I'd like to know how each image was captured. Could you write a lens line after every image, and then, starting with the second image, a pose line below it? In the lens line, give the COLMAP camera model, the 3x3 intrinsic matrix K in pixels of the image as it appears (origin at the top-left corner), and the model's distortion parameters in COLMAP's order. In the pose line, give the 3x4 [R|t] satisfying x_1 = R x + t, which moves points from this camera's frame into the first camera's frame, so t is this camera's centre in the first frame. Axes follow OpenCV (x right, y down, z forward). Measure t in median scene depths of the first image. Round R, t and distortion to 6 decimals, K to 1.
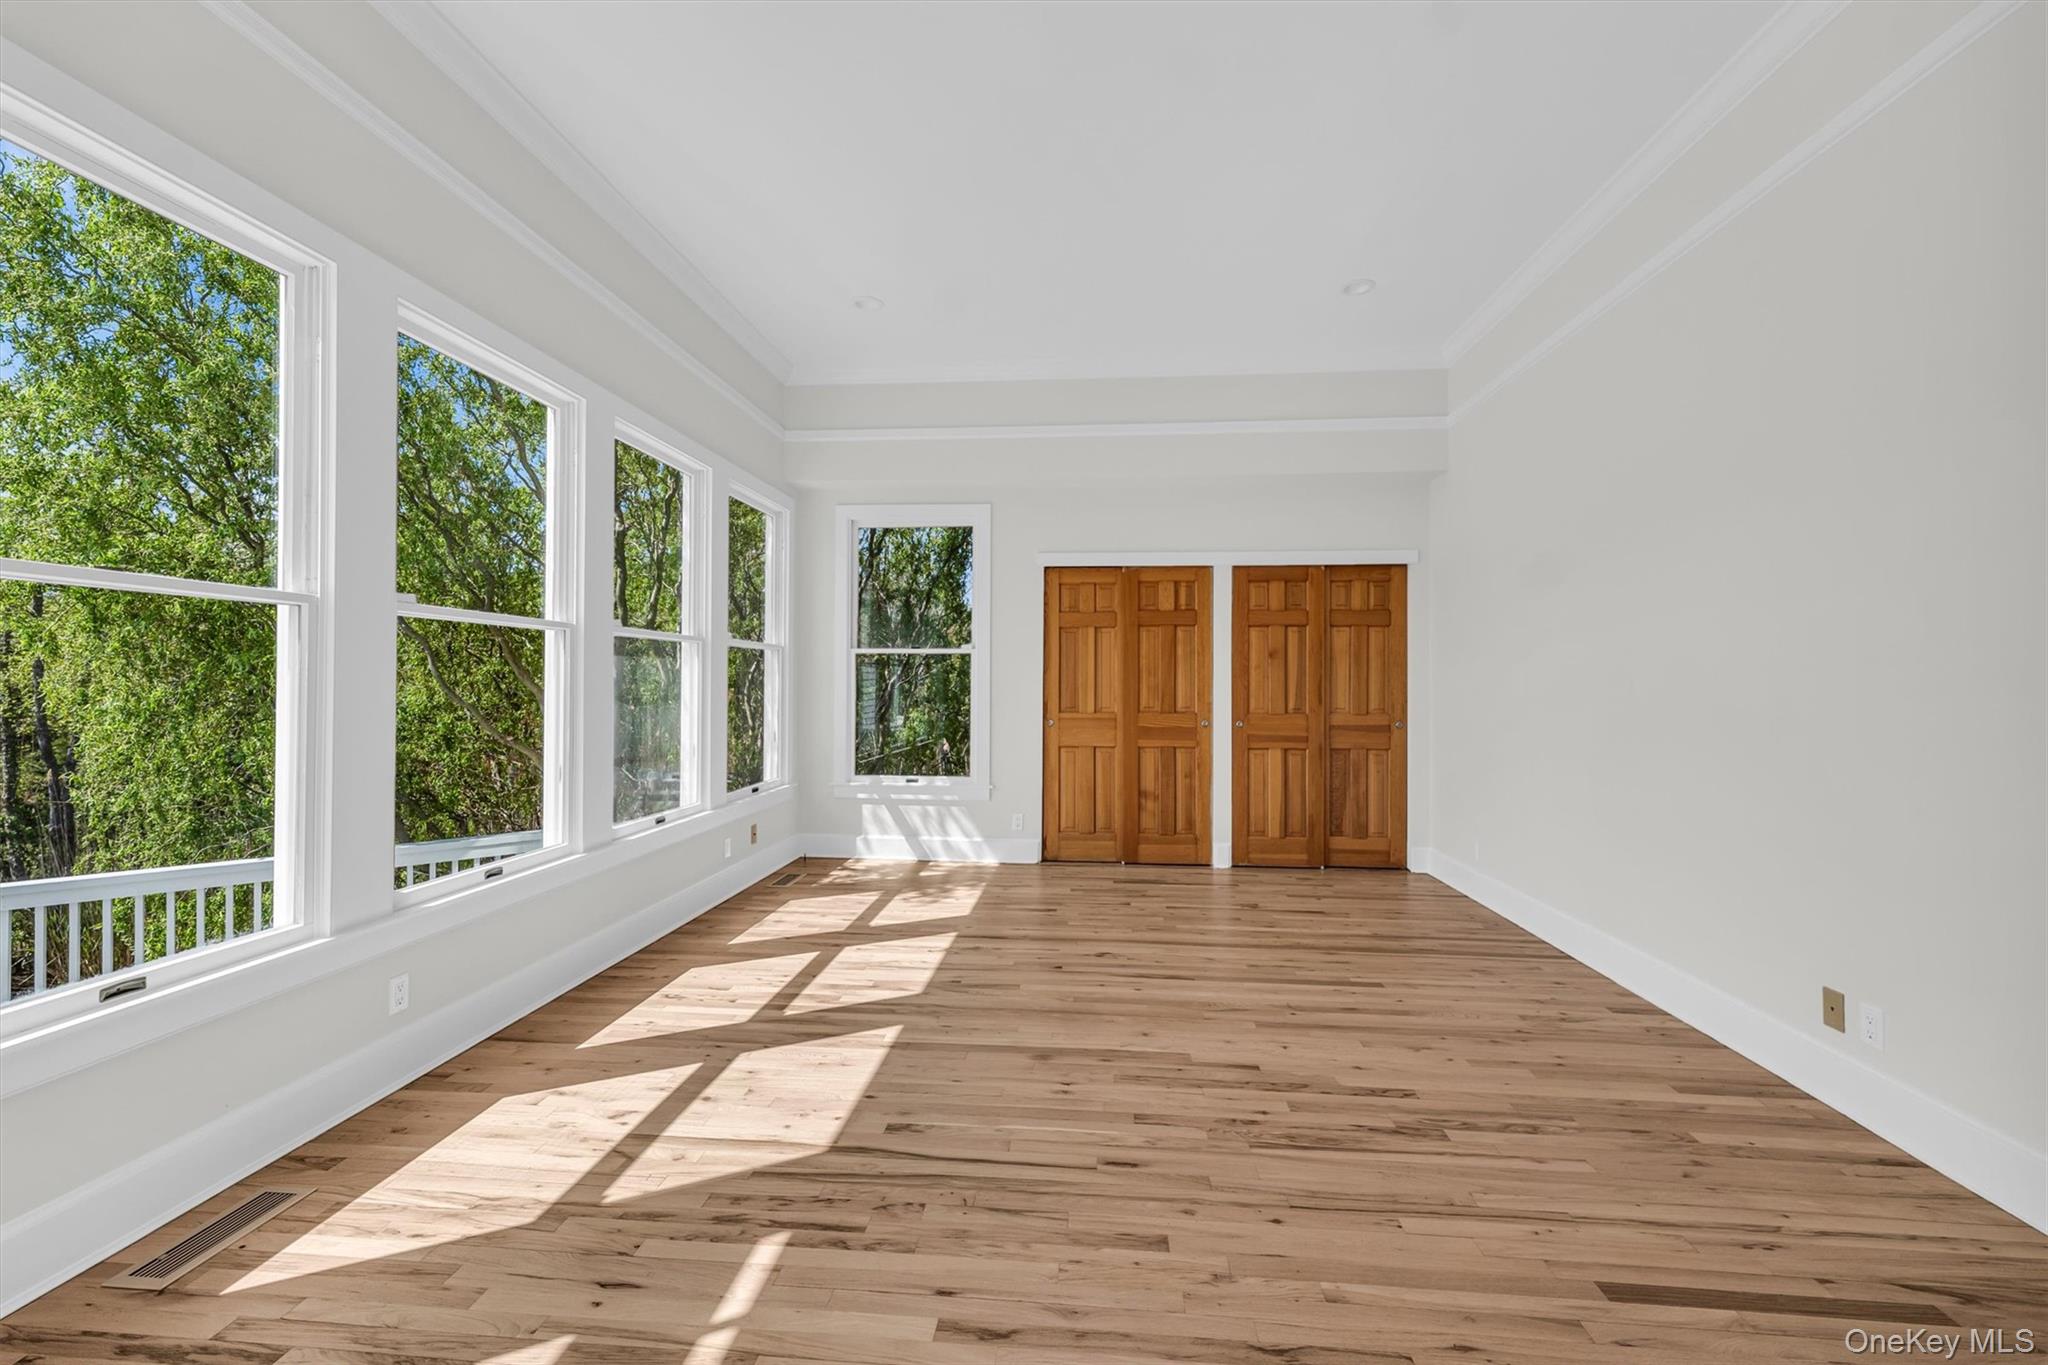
lens RADIAL K [[844.3, 0, 1013.8], [0, 844.3, 680.3], [0, 0, 1]] dist [0.000210, -0.000369]
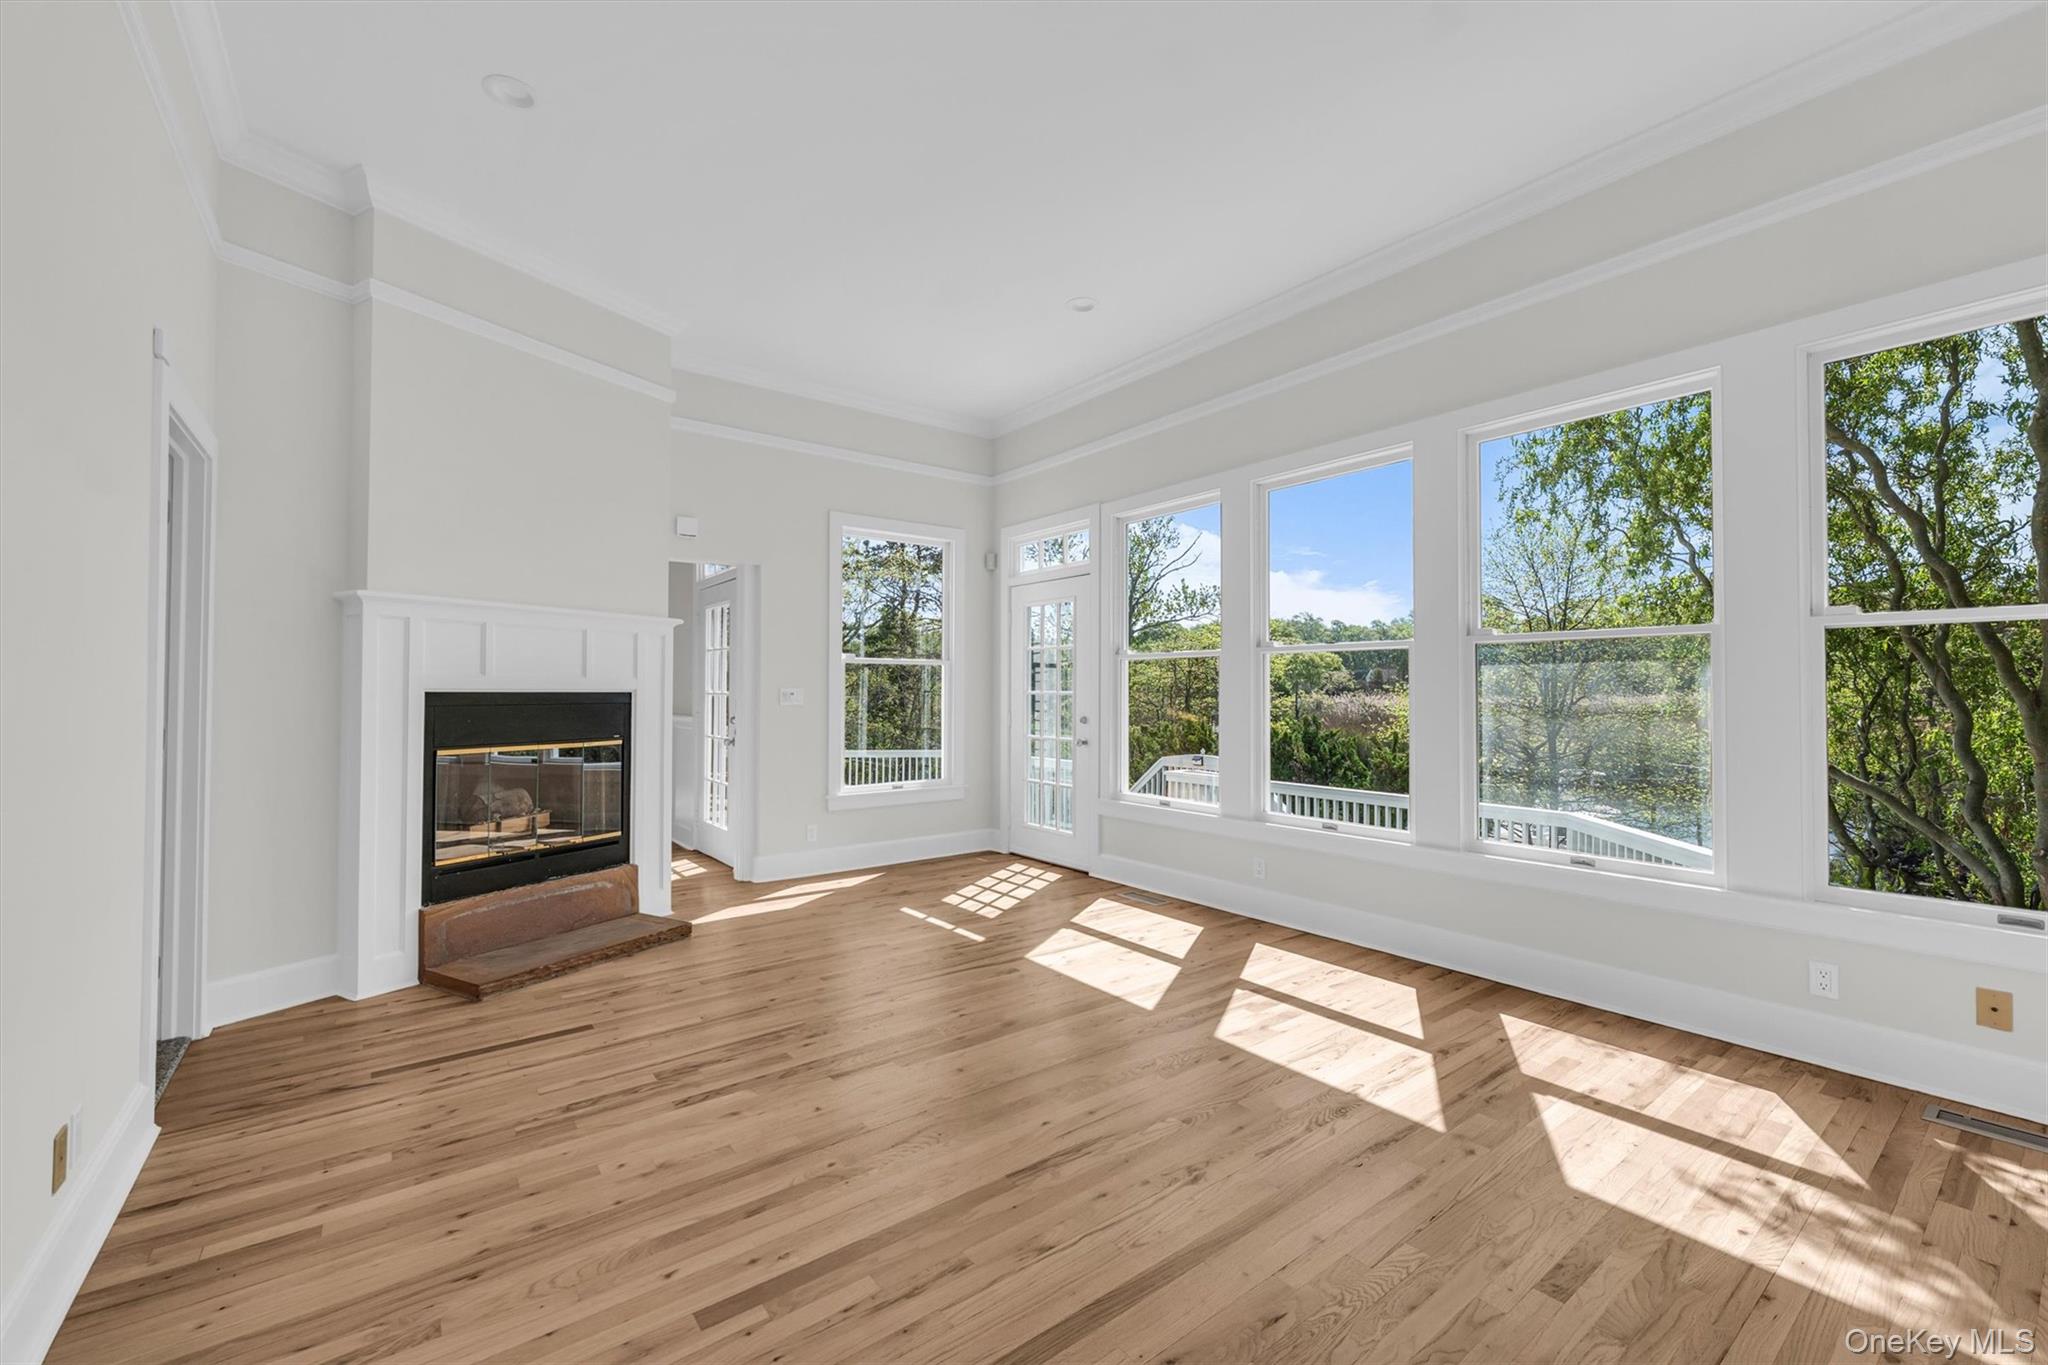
lens RADIAL K [[844.3, 0, 1013.4], [0, 844.3, 679.9], [0, 0, 1]] dist [0.000210, -0.000369]
pose [[-0.738179, -0.011933, -0.674499, 0.844884], [-0.001550, 0.999871, -0.015993, 0.012412], [0.674603, -0.010760, -0.738102, 1.973530]]
